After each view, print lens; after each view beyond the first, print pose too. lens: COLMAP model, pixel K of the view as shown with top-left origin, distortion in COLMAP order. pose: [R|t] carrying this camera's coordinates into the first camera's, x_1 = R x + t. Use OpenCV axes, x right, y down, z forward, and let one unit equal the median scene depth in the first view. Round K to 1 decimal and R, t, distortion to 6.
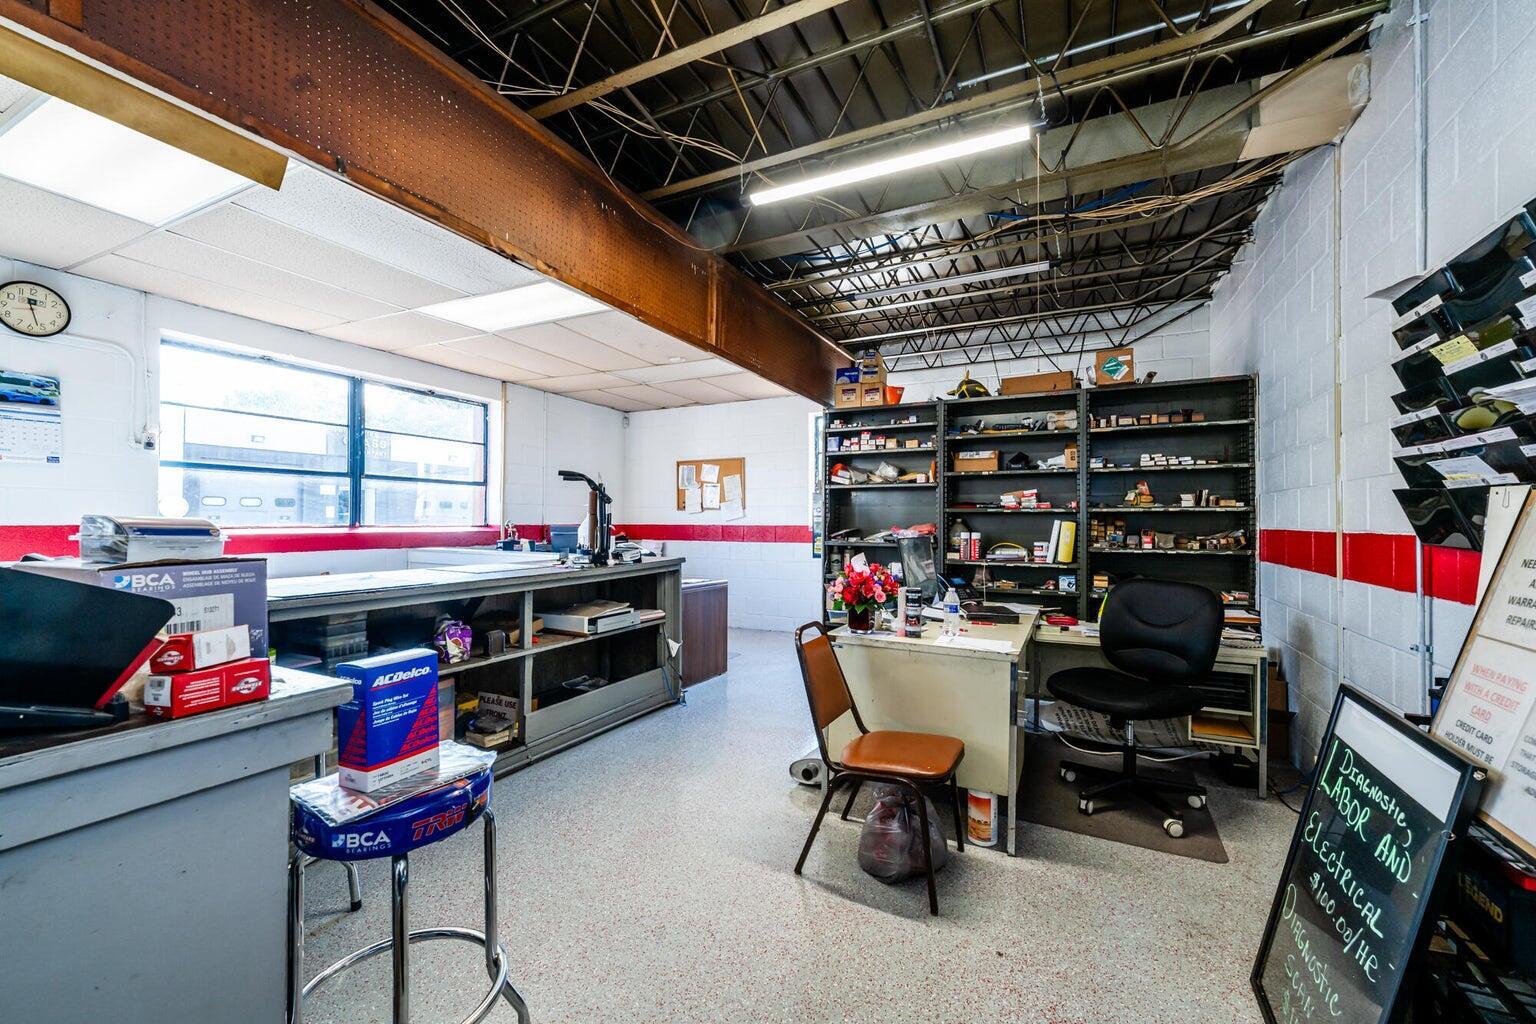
lens RADIAL K [[620.3, 0, 768.6], [0, 620.3, 515.8], [0, 0, 1]] dist [-0.003288, -0.000031]
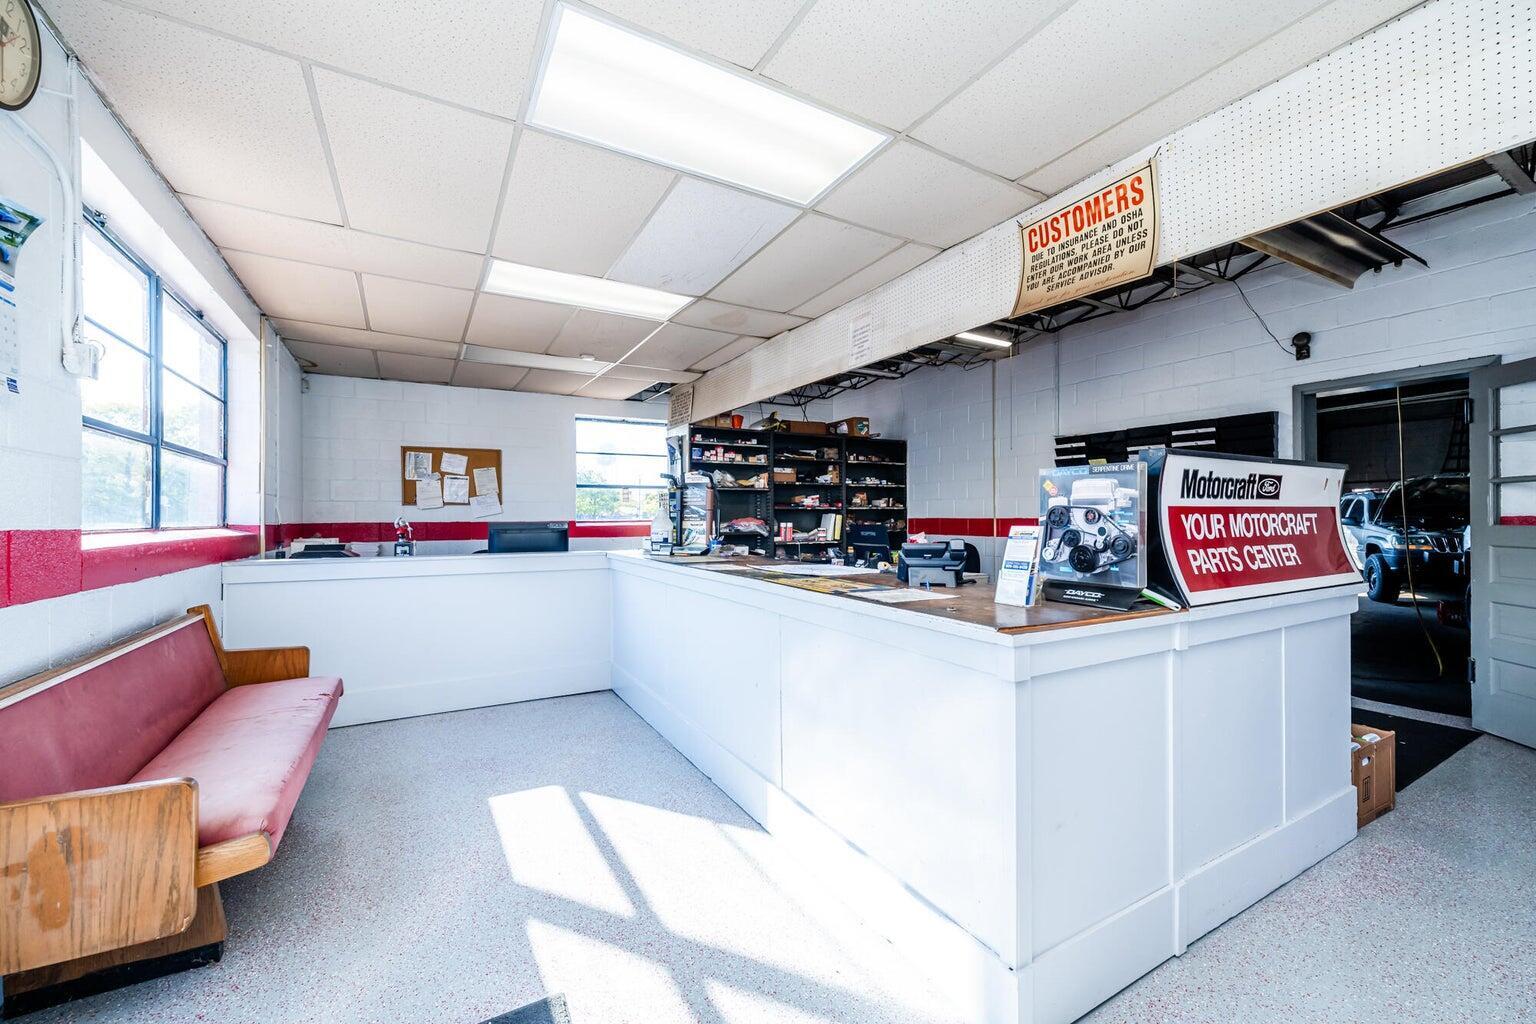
lens RADIAL K [[620.3, 0, 771.4], [0, 620.3, 514.1], [0, 0, 1]] dist [-0.003288, -0.000031]
pose [[0.553709, -0.001505, 0.832709, -0.928833], [0.000571, 0.999999, 0.001427, 0.003734], [-0.832710, -0.000315, 0.553710, 0.209952]]
